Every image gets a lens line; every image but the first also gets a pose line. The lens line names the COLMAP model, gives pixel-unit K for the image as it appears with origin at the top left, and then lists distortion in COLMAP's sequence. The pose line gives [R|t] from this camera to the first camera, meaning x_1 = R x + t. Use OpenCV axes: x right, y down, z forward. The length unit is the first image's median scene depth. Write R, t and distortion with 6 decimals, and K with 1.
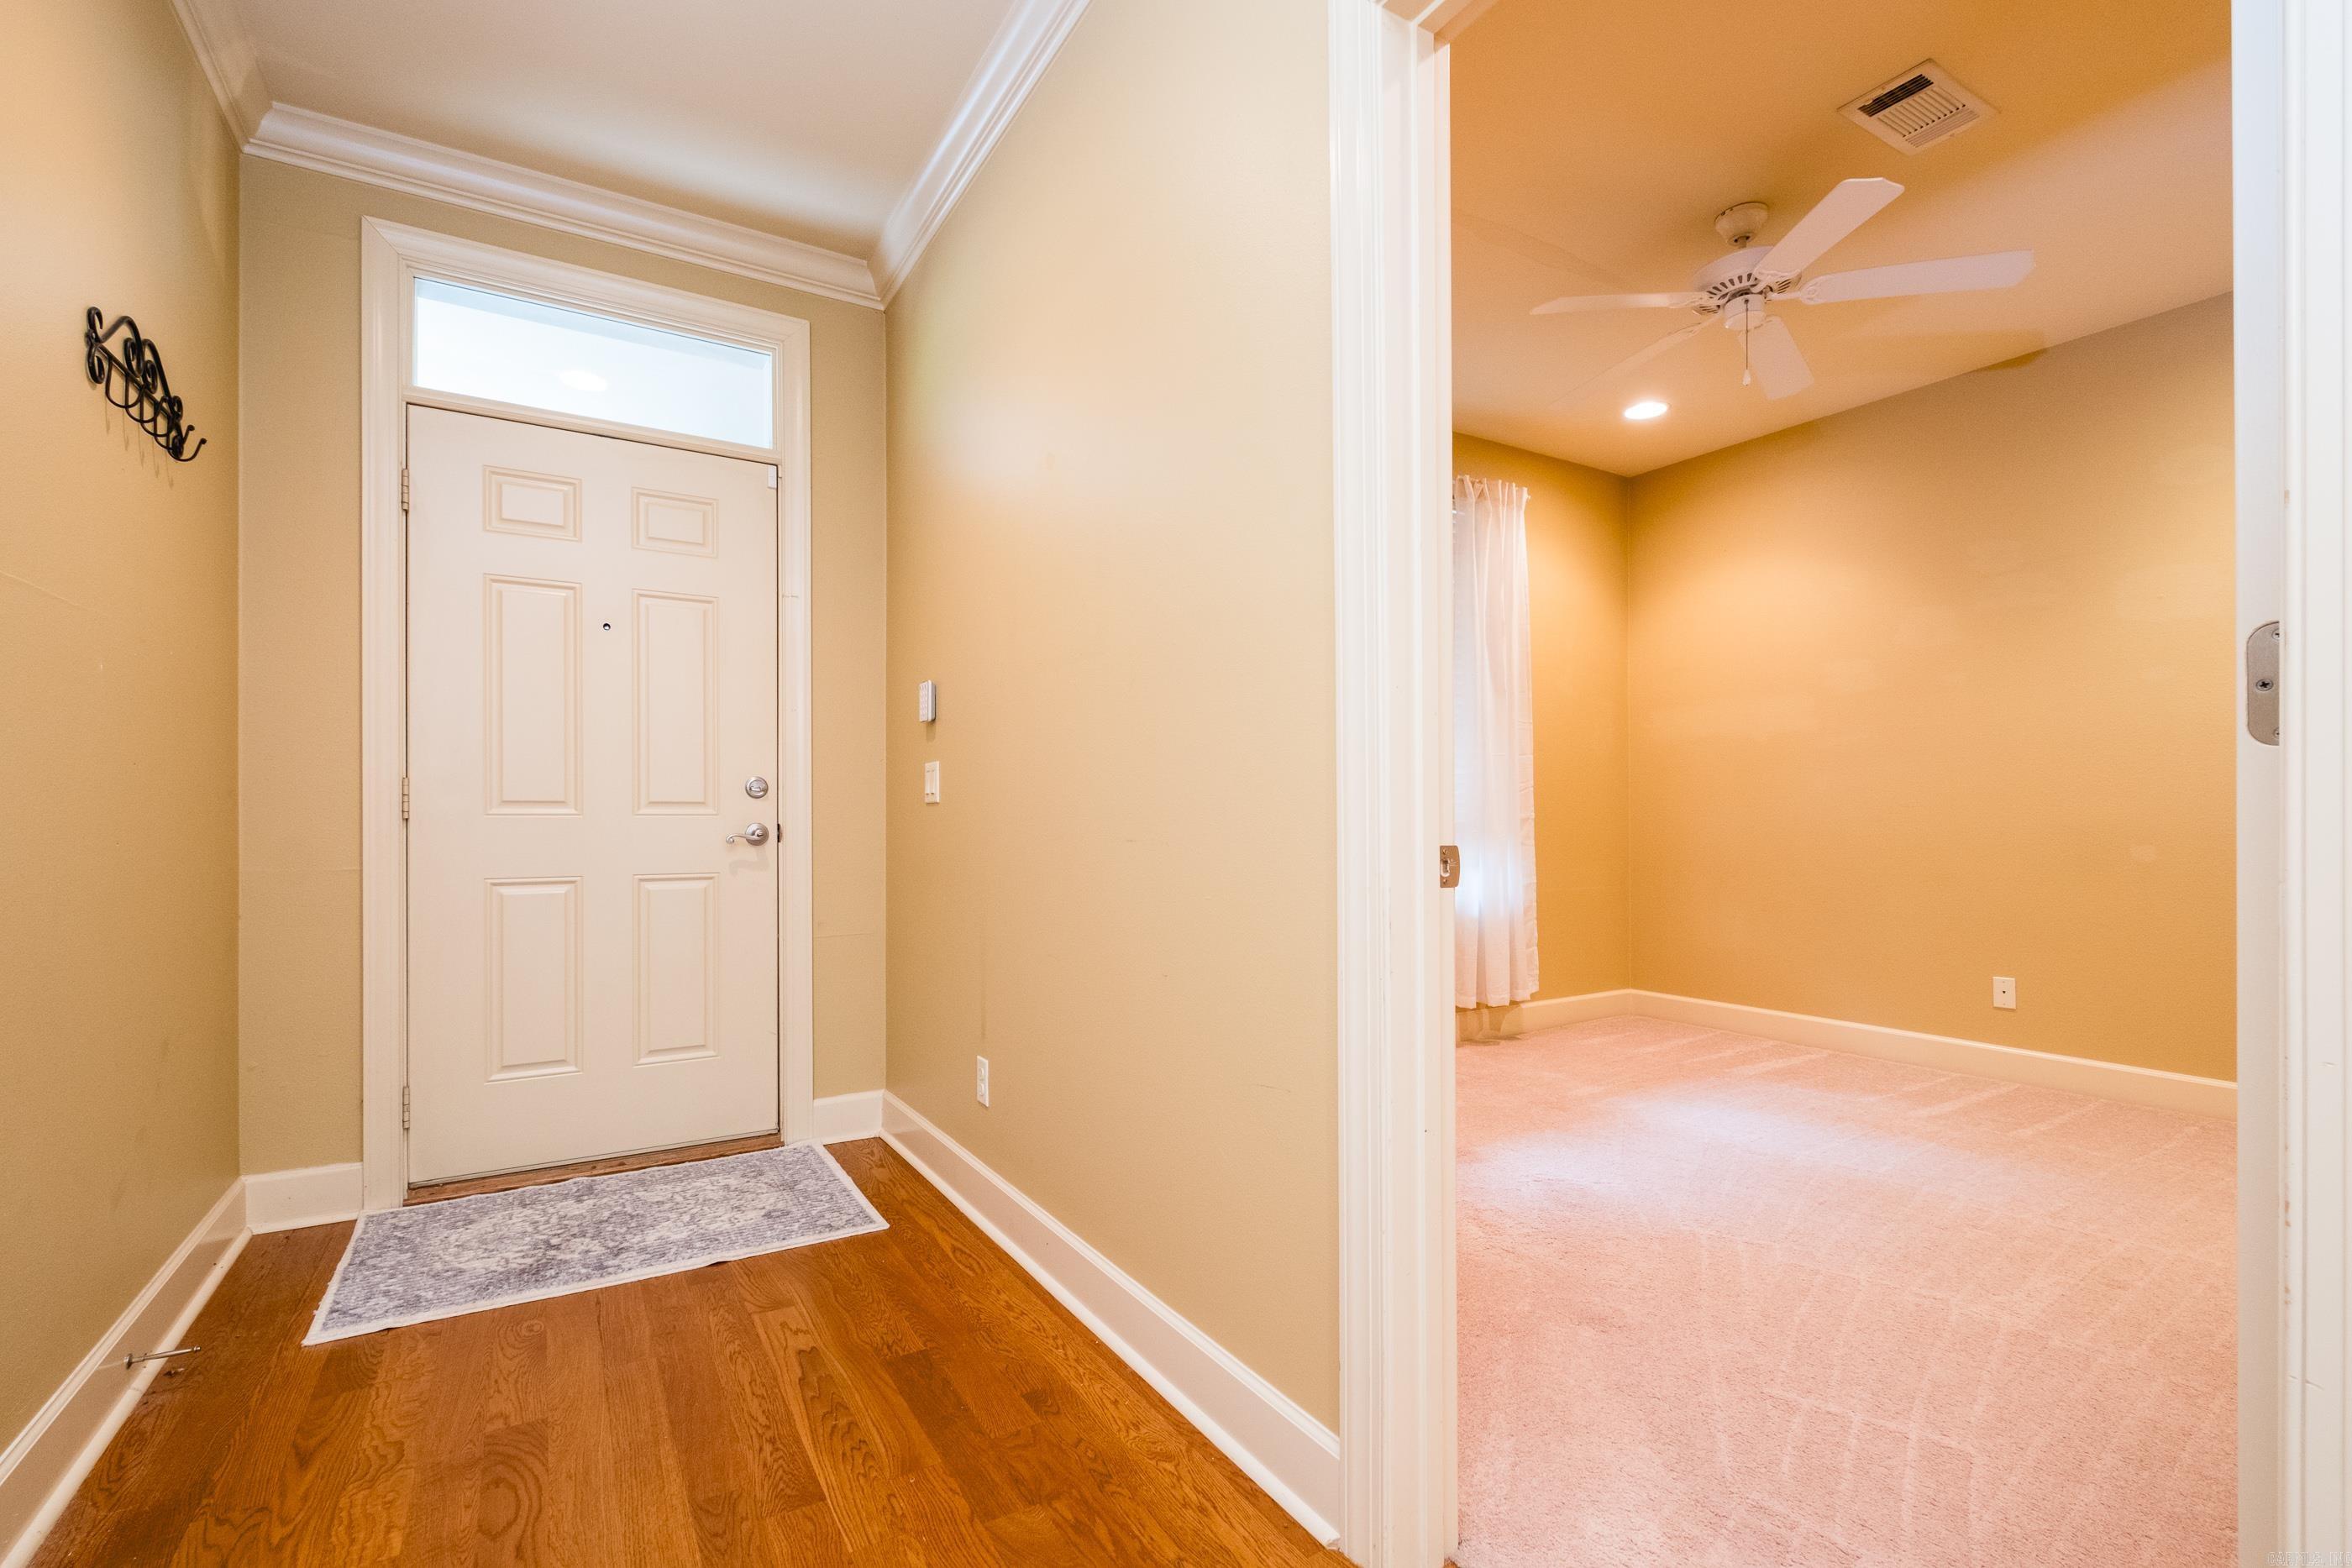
lens RADIAL K [[1049.5, 0, 1181.0], [0, 1049.5, 825.3], [0, 0, 1]] dist [0.000663, -0.005035]
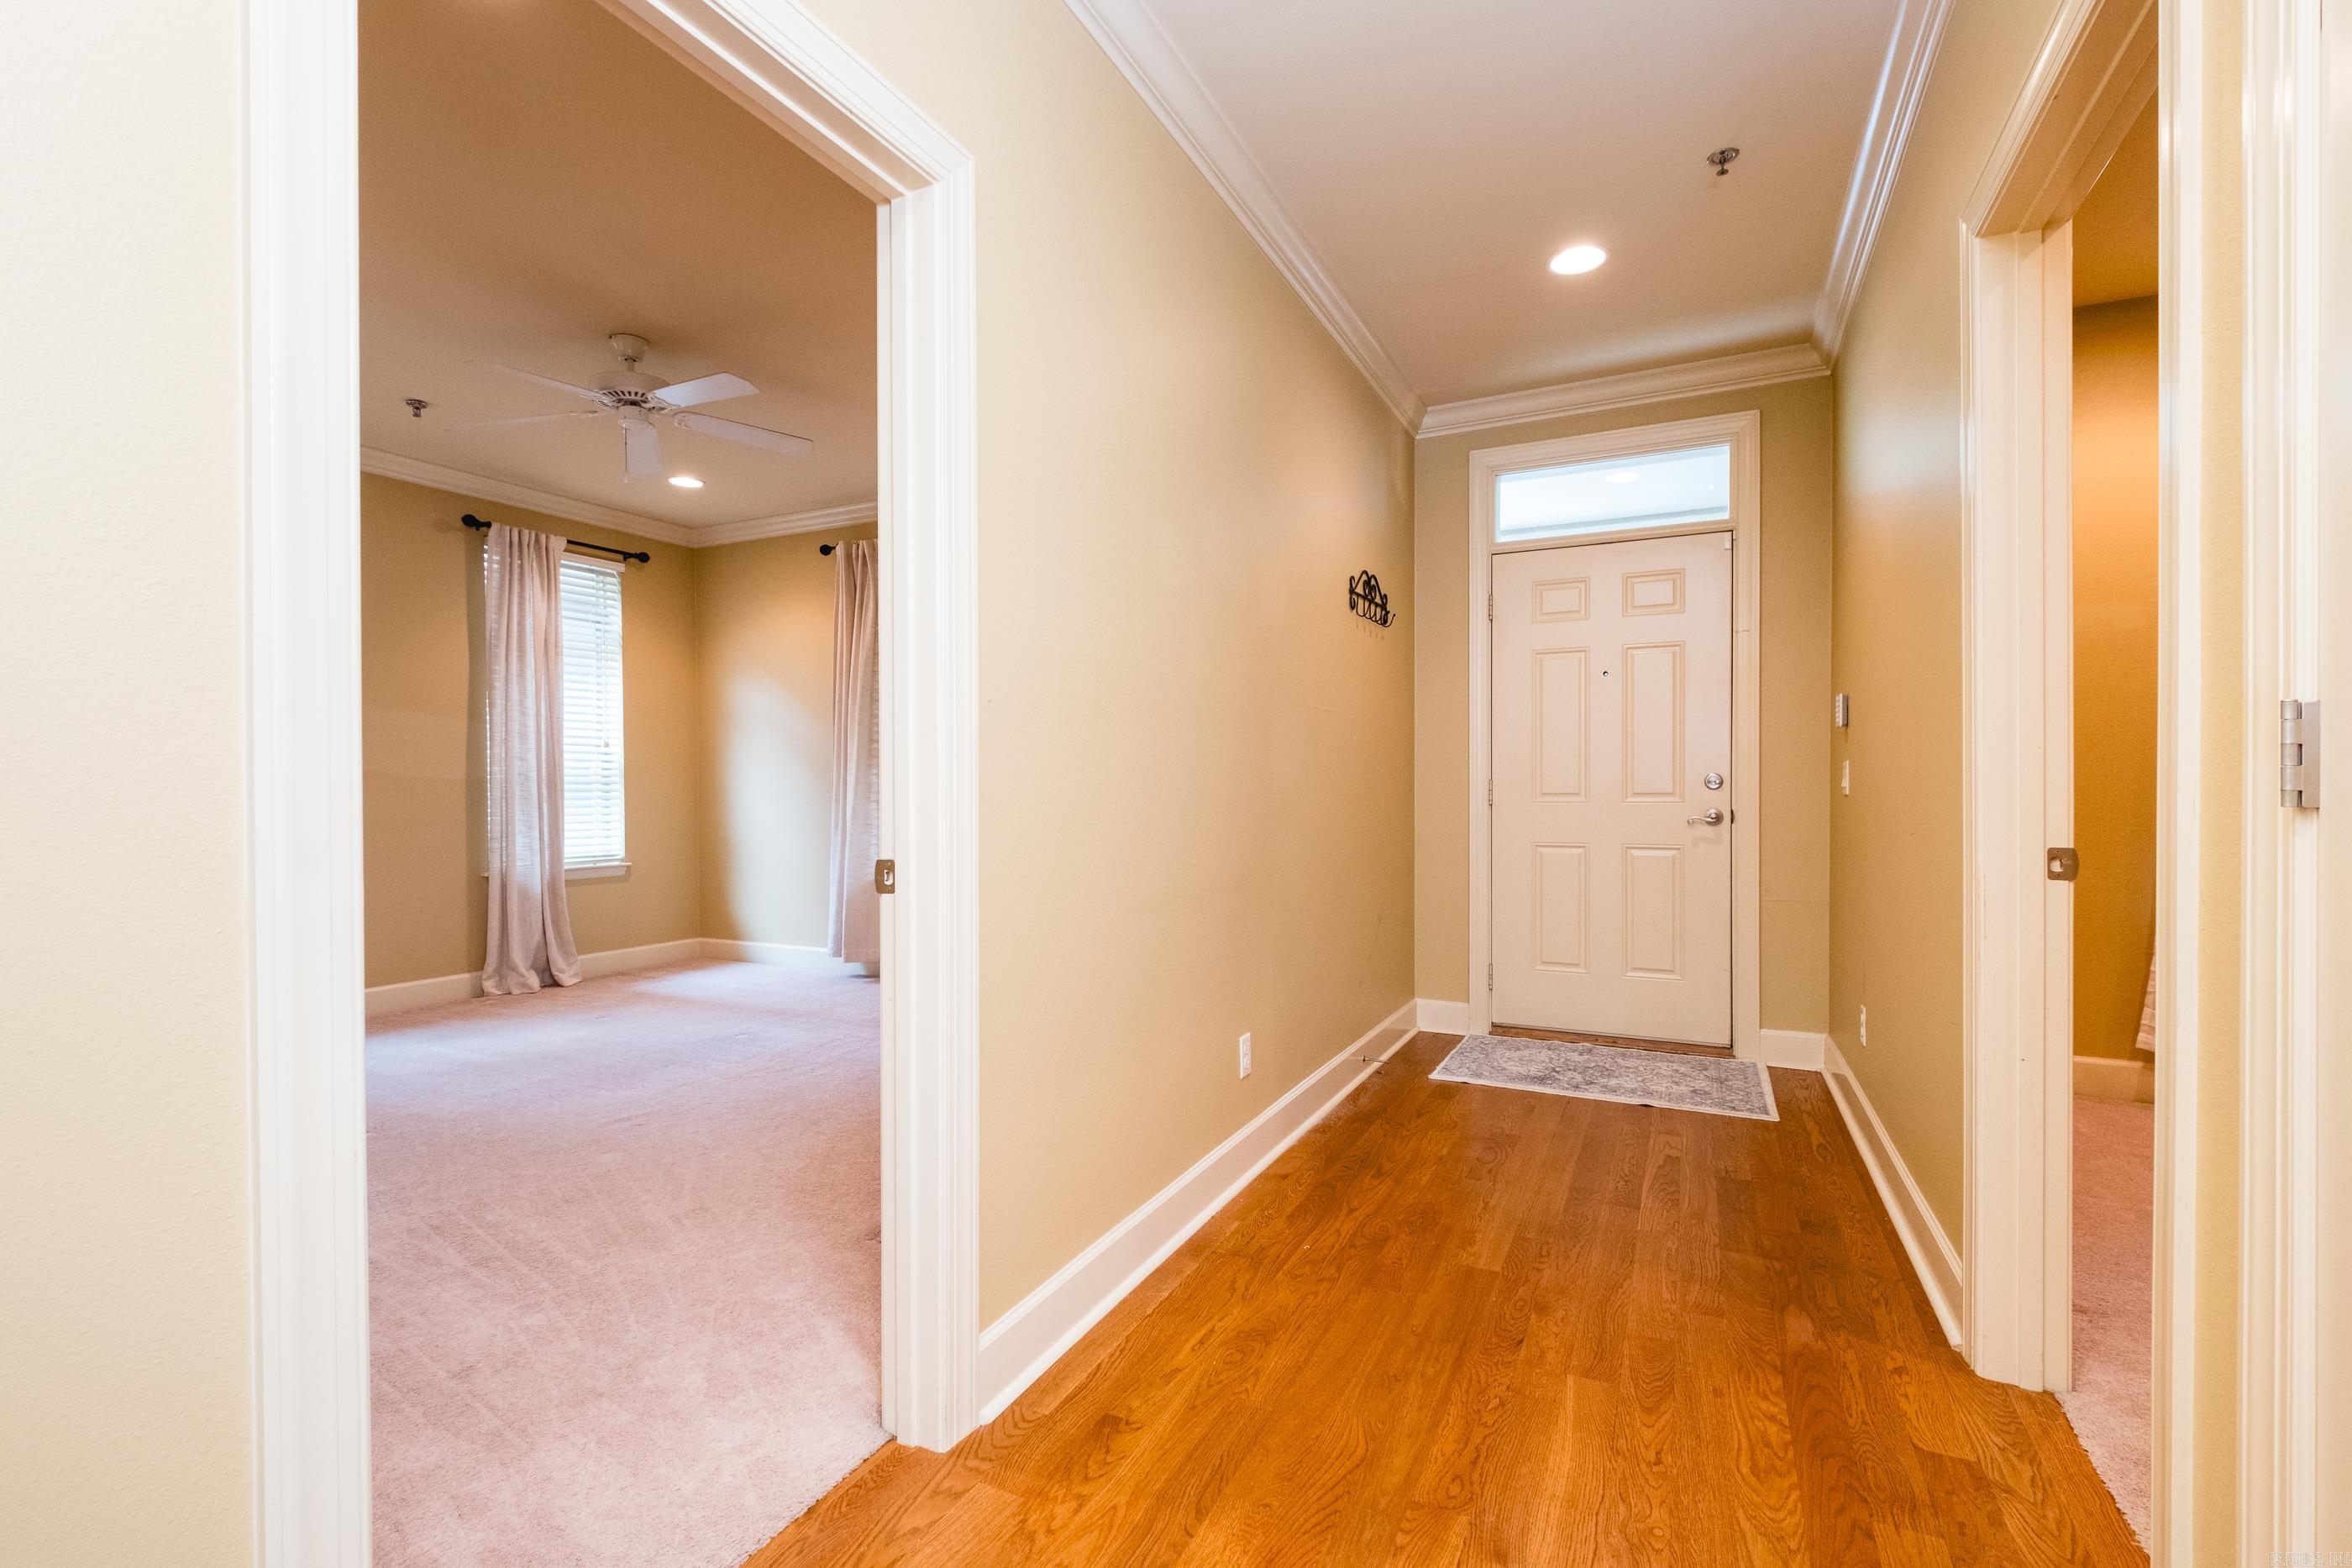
lens RADIAL K [[1013.4, 0, 1169.8], [0, 1013.4, 764.0], [0, 0, 1]] dist [-0.000055, -0.000411]
pose [[0.530943, -0.022136, -0.847119, 0.394958], [-0.003591, 0.999591, -0.028372, -0.024829], [0.847400, 0.018106, 0.530646, -0.323379]]
